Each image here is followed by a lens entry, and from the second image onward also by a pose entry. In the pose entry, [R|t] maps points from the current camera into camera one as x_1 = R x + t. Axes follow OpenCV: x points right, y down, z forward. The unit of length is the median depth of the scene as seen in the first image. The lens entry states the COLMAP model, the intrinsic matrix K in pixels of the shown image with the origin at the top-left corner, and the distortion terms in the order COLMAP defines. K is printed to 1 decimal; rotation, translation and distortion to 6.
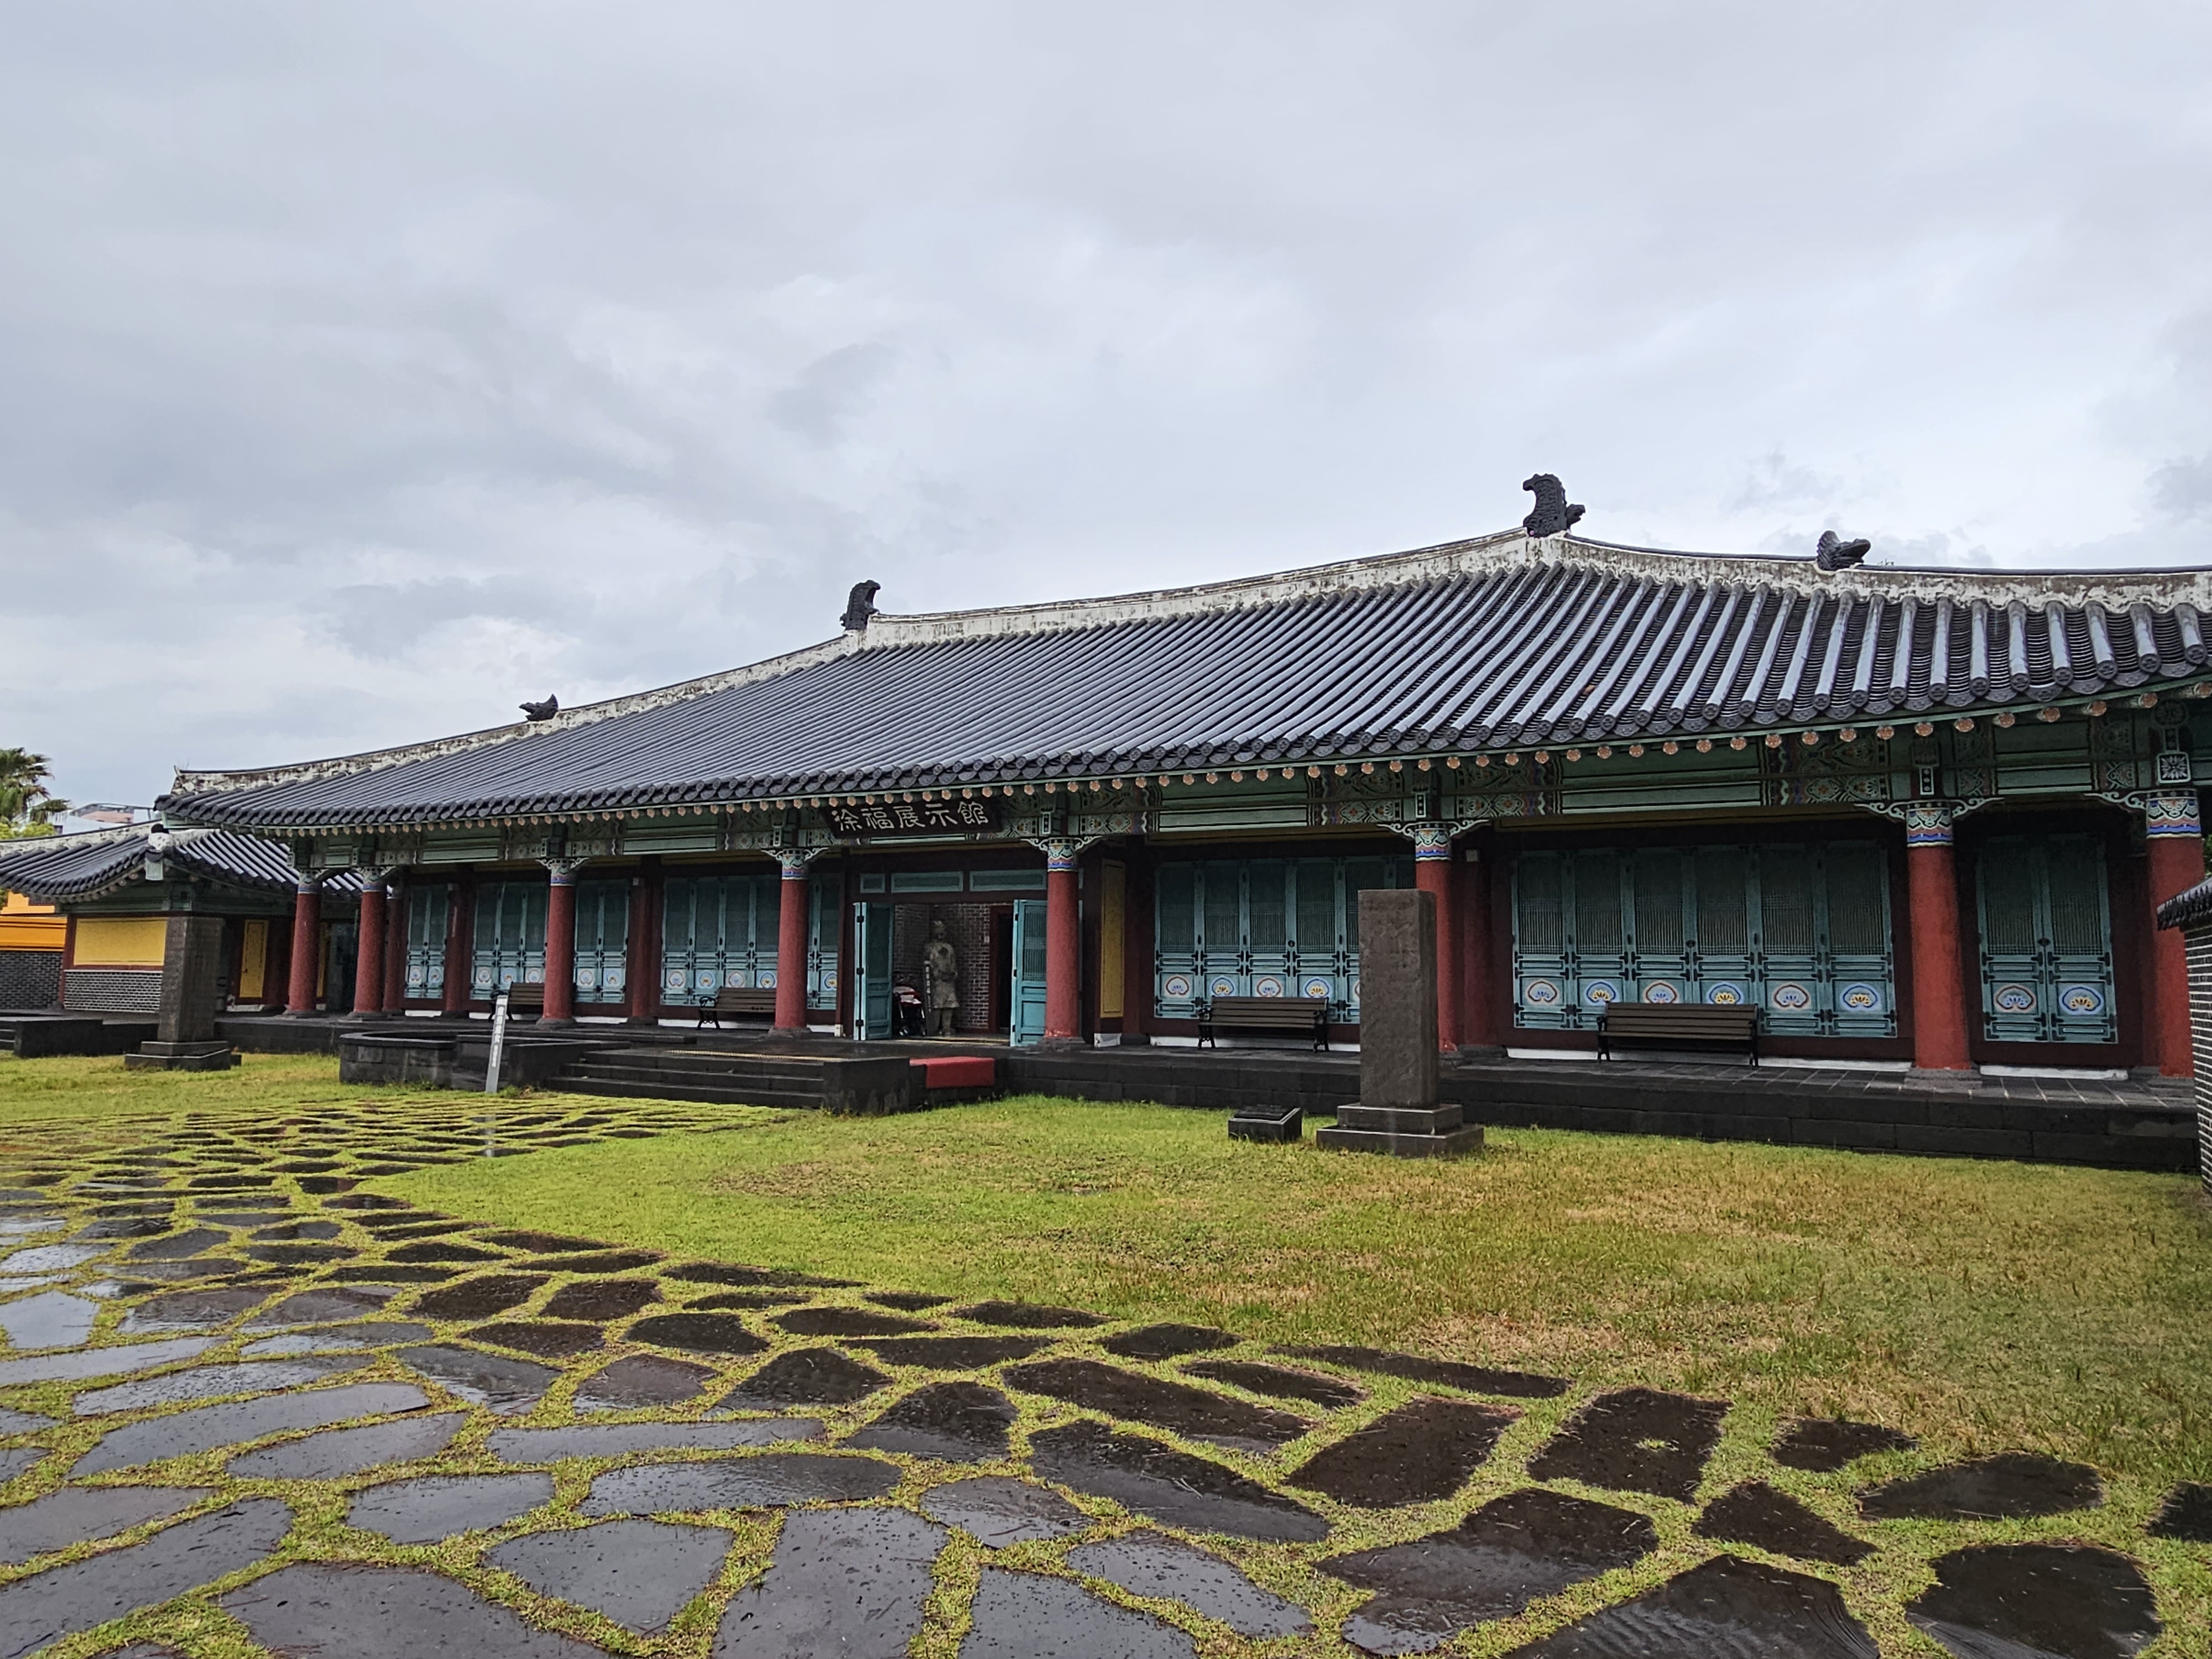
lens RADIAL K [[1555.9, 0, 1106.7], [0, 1555.9, 808.9], [0, 0, 1]] dist [0.000583, -0.000309]
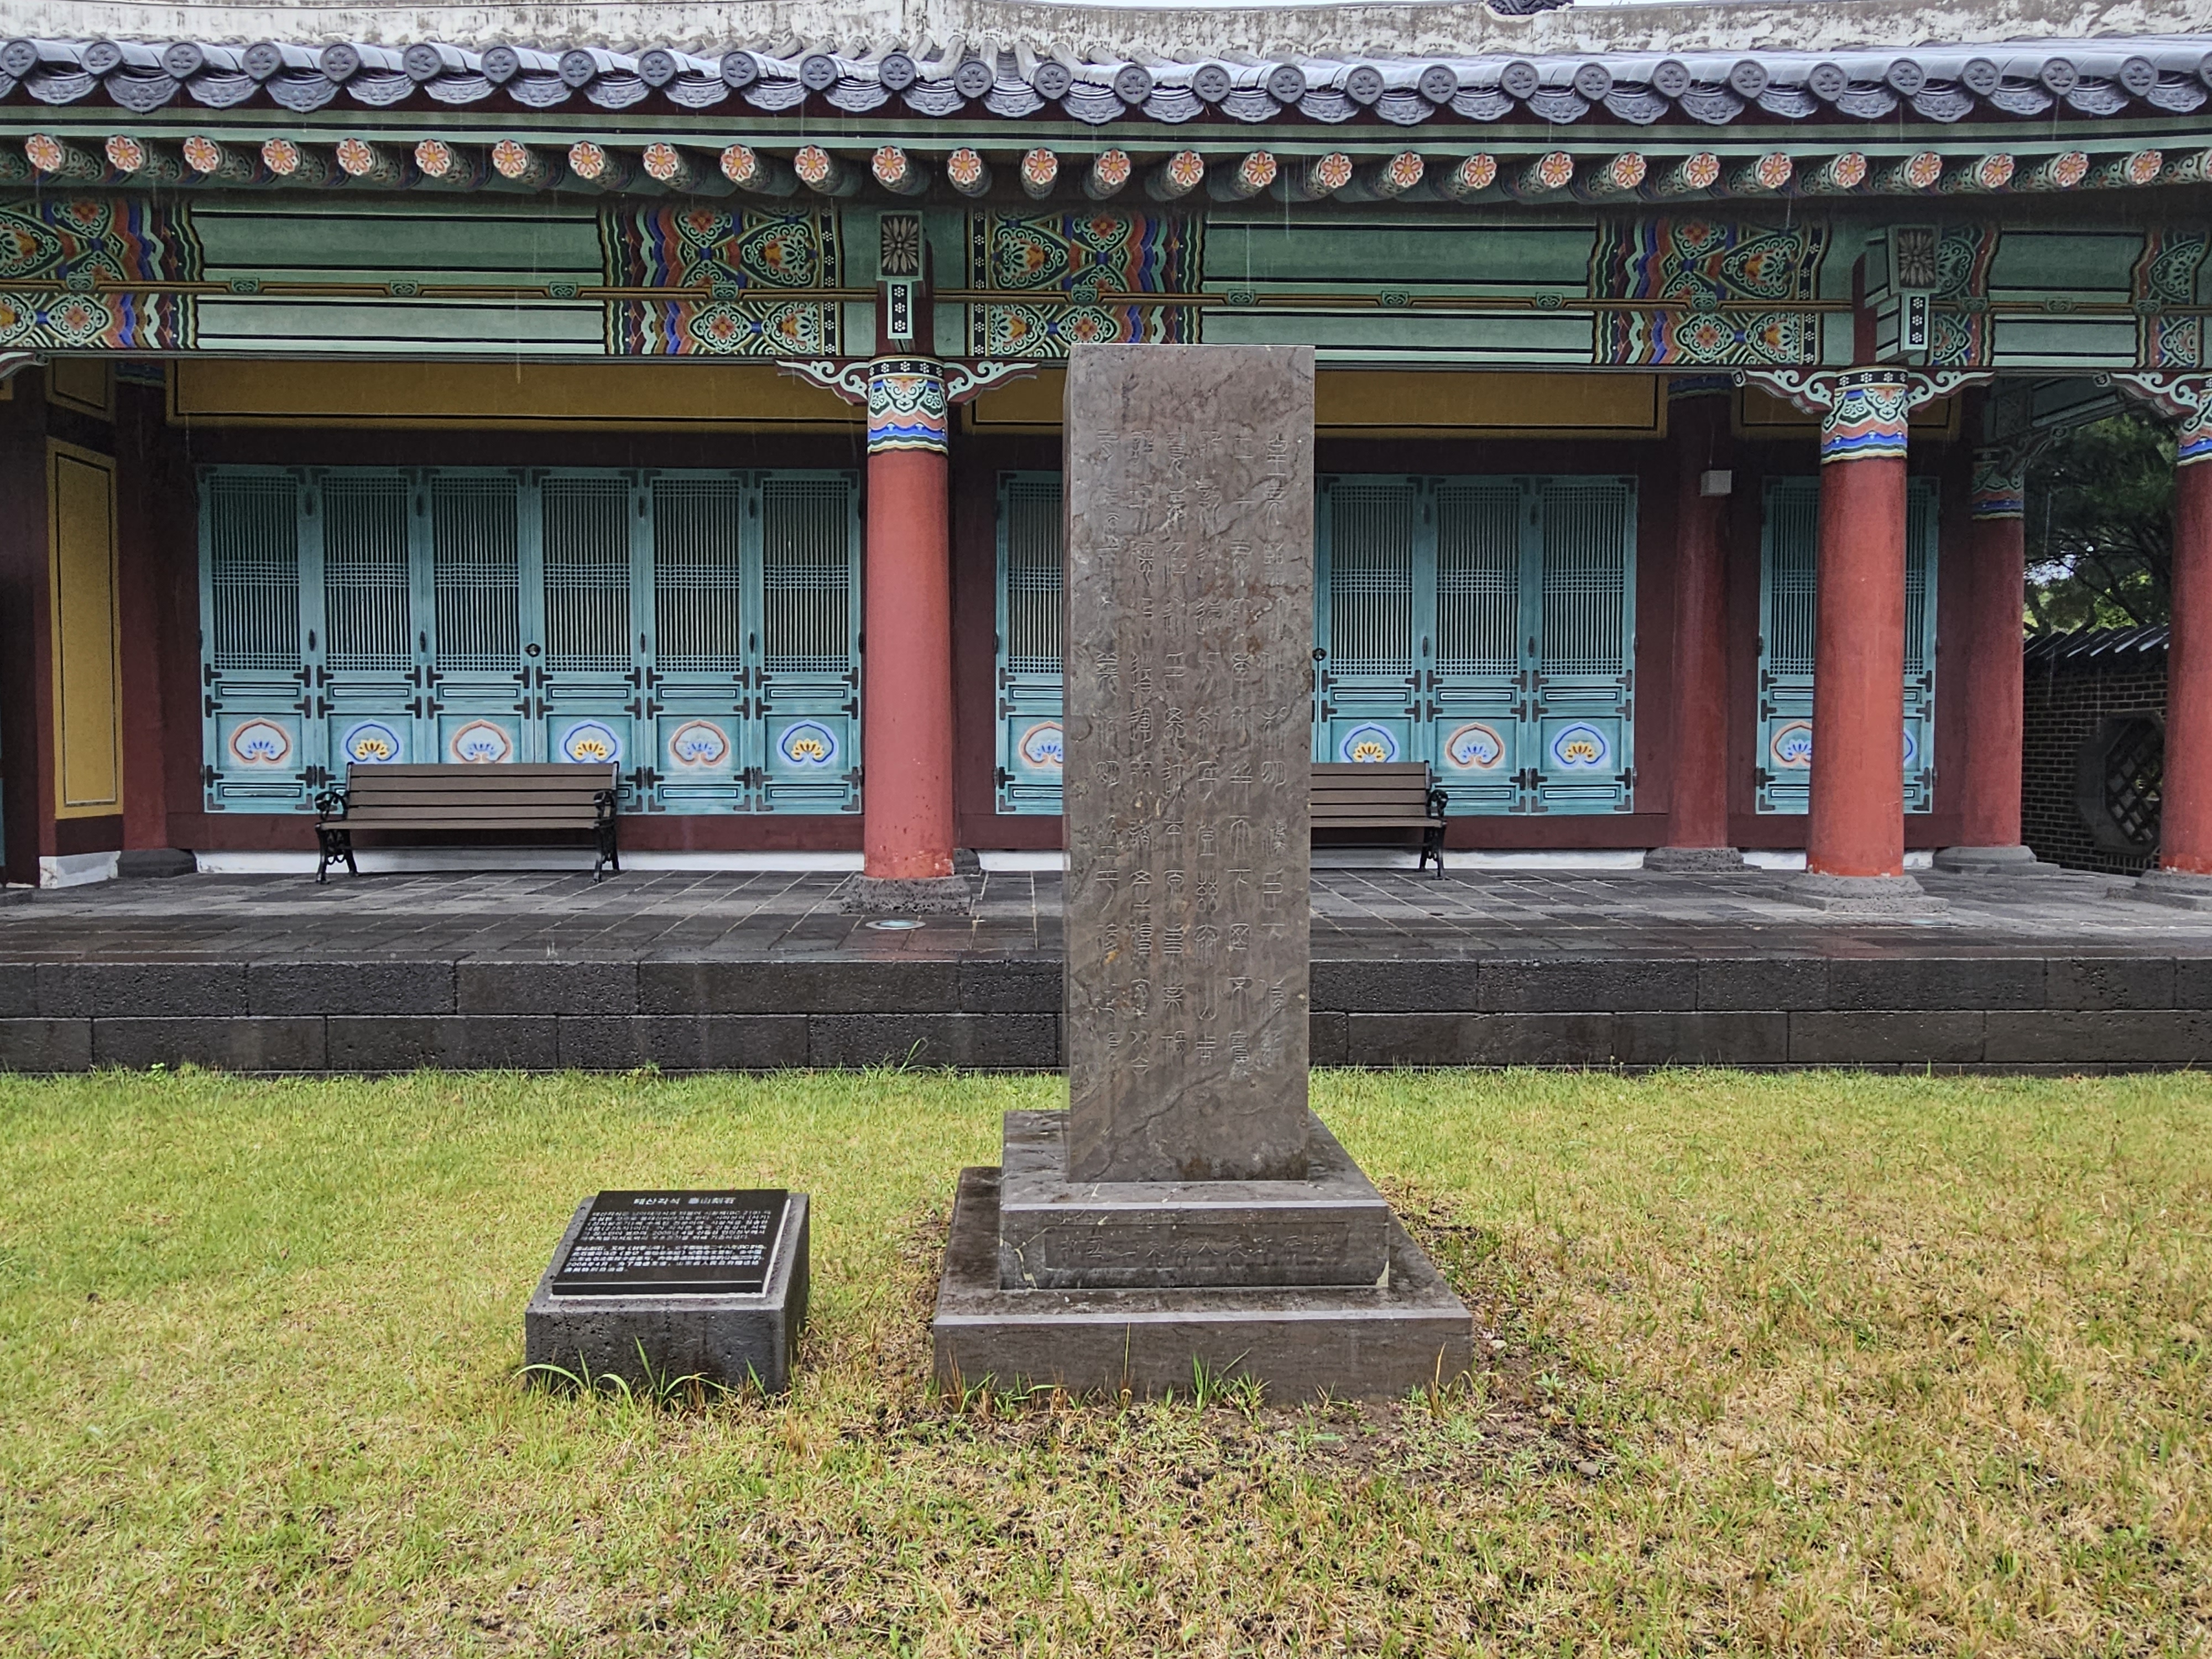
lens RADIAL K [[1555.9, 0, 1106.7], [0, 1555.9, 808.9], [0, 0, 1]] dist [0.000583, -0.000309]
pose [[0.857611, -0.033201, 0.513227, 0.024461], [-0.046748, 0.988751, 0.142081, 0.059870], [-0.512171, -0.145842, 0.846411, 0.511518]]
